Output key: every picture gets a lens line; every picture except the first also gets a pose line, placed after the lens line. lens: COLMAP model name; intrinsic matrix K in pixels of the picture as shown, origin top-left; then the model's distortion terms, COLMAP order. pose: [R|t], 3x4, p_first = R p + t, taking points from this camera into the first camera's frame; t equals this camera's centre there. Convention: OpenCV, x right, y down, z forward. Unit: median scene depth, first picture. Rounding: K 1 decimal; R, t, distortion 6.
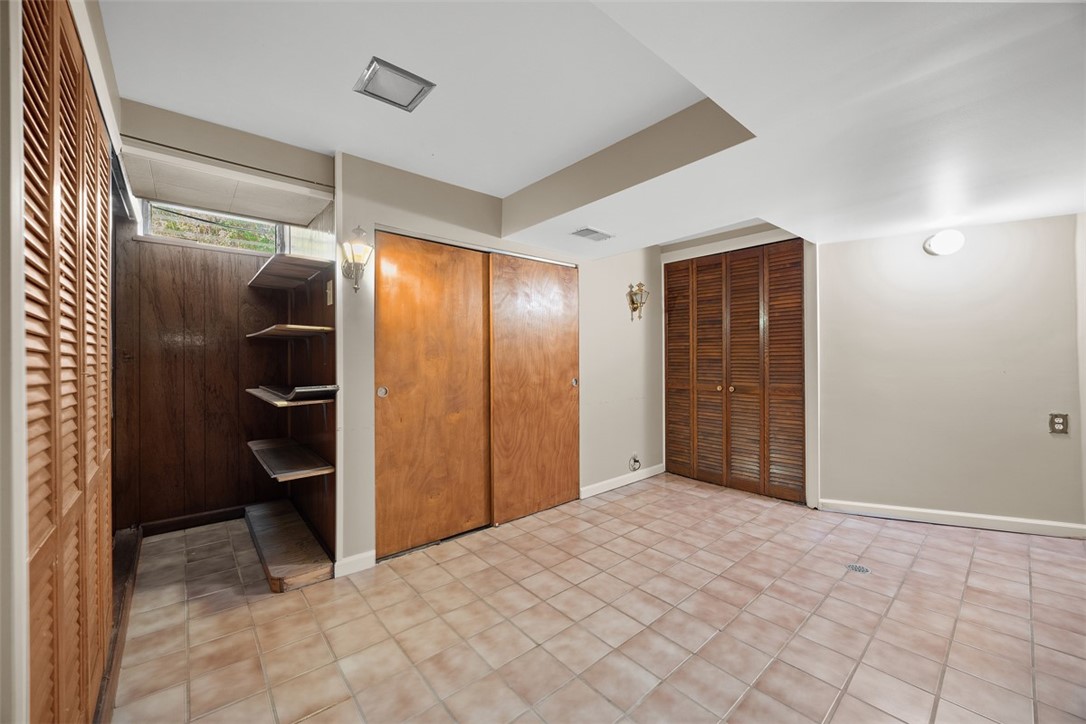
lens RADIAL K [[416.4, 0, 542.3], [0, 416.4, 359.1], [0, 0, 1]] dist [-0.007556, -0.000082]
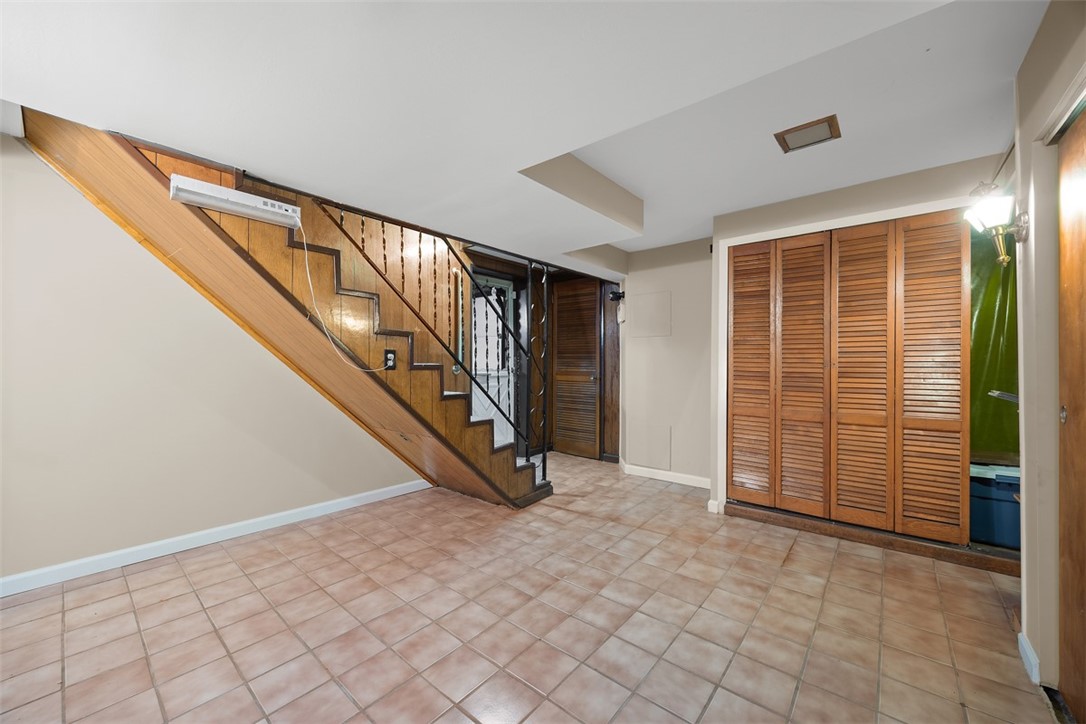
lens RADIAL K [[416.4, 0, 542.7], [0, 416.4, 361.5], [0, 0, 1]] dist [-0.007556, -0.000082]
pose [[-0.988699, 0.007953, -0.149706, 0.591153], [0.007633, 0.999967, 0.002711, -0.005877], [0.149723, 0.001538, -0.988727, 2.063591]]
